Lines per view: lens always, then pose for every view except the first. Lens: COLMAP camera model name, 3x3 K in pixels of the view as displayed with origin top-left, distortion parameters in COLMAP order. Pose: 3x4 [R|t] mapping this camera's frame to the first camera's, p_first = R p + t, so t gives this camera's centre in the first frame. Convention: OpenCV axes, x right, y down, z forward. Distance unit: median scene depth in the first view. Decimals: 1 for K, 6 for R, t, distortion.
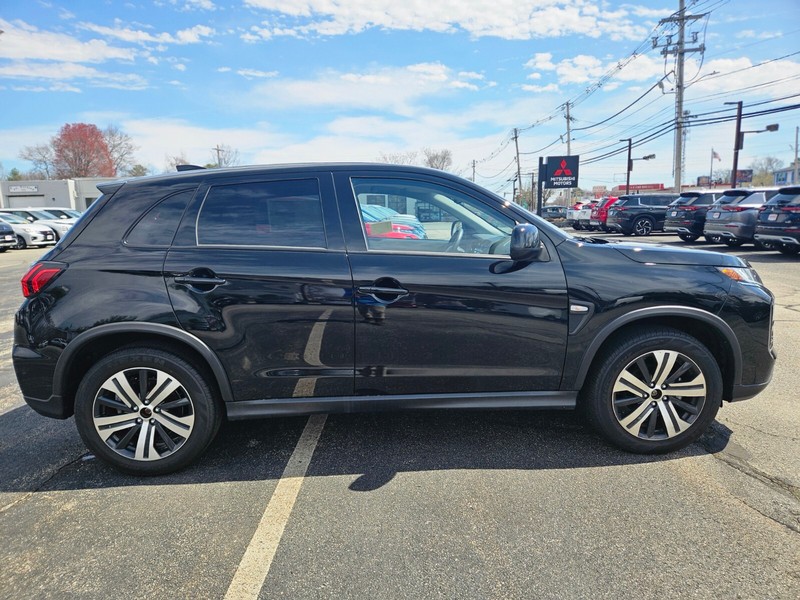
lens RADIAL K [[544.1, 0, 398.2], [0, 544.1, 304.6], [0, 0, 1]] dist [0.072699, -0.074957]
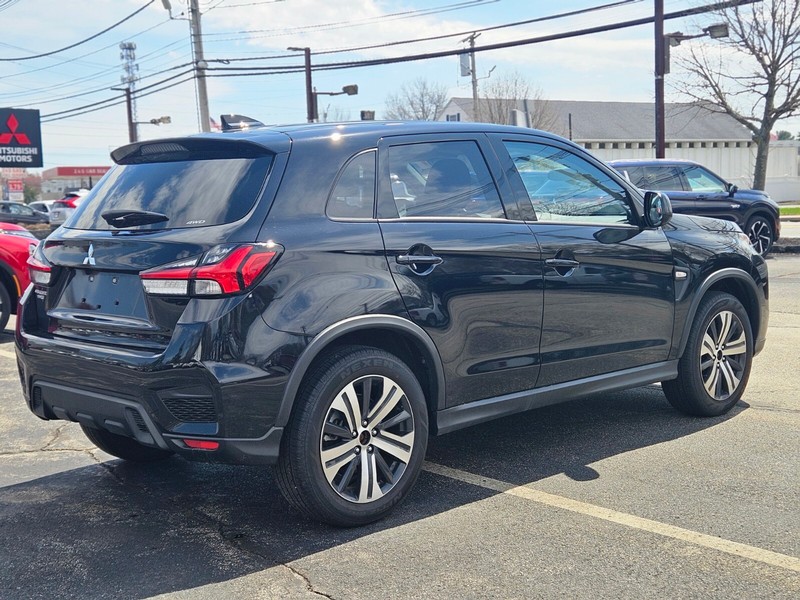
lens RADIAL K [[1070.8, 0, 400.0], [0, 1070.8, 300.0], [0, 0, 1]] dist [0.106710, -0.029444]
pose [[0.746755, -0.060819, 0.662312, -1.367227], [0.121059, 0.991605, -0.045436, 0.080724], [-0.653989, 0.114109, 0.747849, -0.150633]]
